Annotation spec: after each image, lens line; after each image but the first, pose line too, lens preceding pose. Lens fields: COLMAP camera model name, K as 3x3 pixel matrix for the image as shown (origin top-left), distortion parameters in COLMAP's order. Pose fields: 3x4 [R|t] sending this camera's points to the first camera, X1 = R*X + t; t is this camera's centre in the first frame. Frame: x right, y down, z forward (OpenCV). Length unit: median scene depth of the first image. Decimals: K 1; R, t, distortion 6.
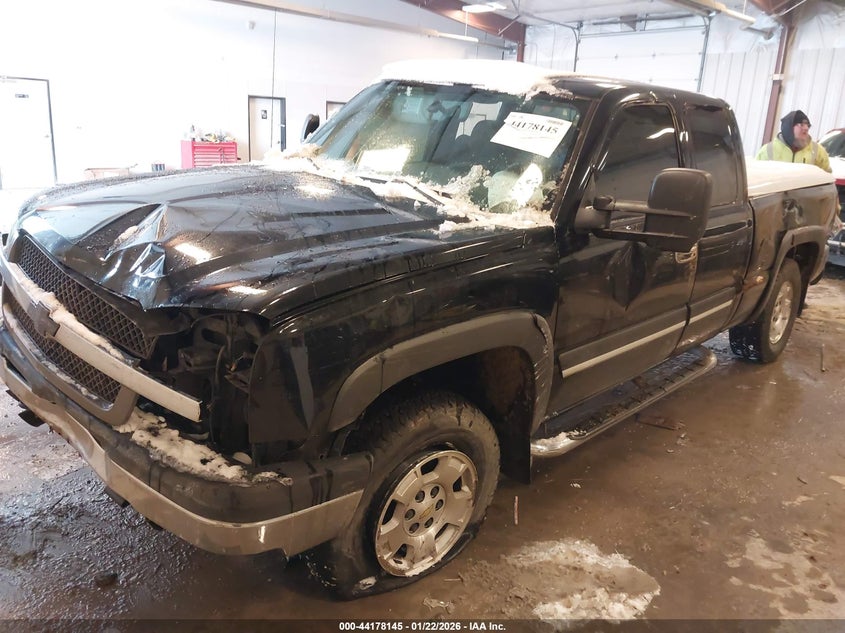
lens RADIAL K [[662.8, 0, 422.5], [0, 662.8, 316.5], [0, 0, 1]] dist [-0.001986, -0.000994]
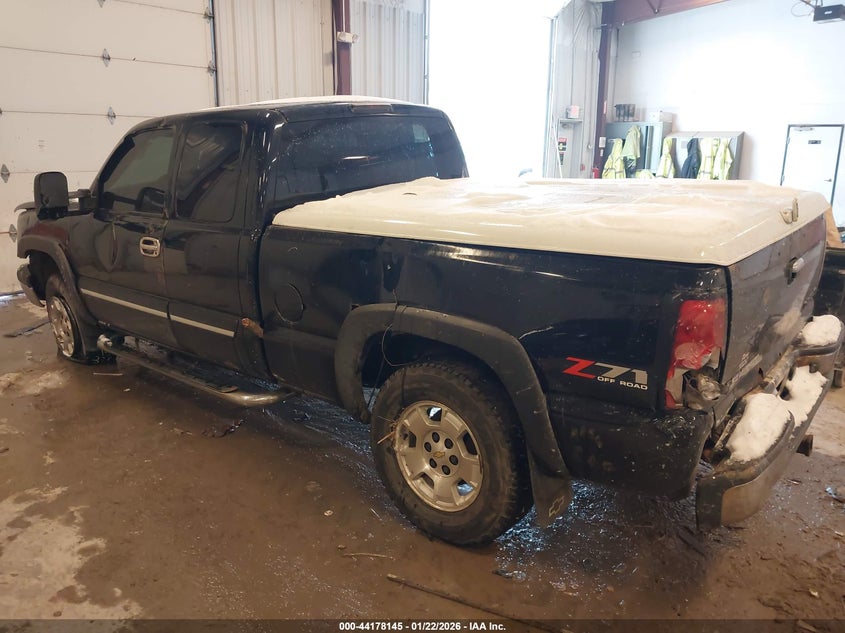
lens RADIAL K [[662.8, 0, 422.5], [0, 662.8, 316.5], [0, 0, 1]] dist [-0.001986, -0.000994]
pose [[0.059516, 0.186995, -0.980556, 1.416839], [-0.270237, 0.948636, 0.164506, -0.261160], [0.960953, 0.255192, 0.106992, 1.223311]]
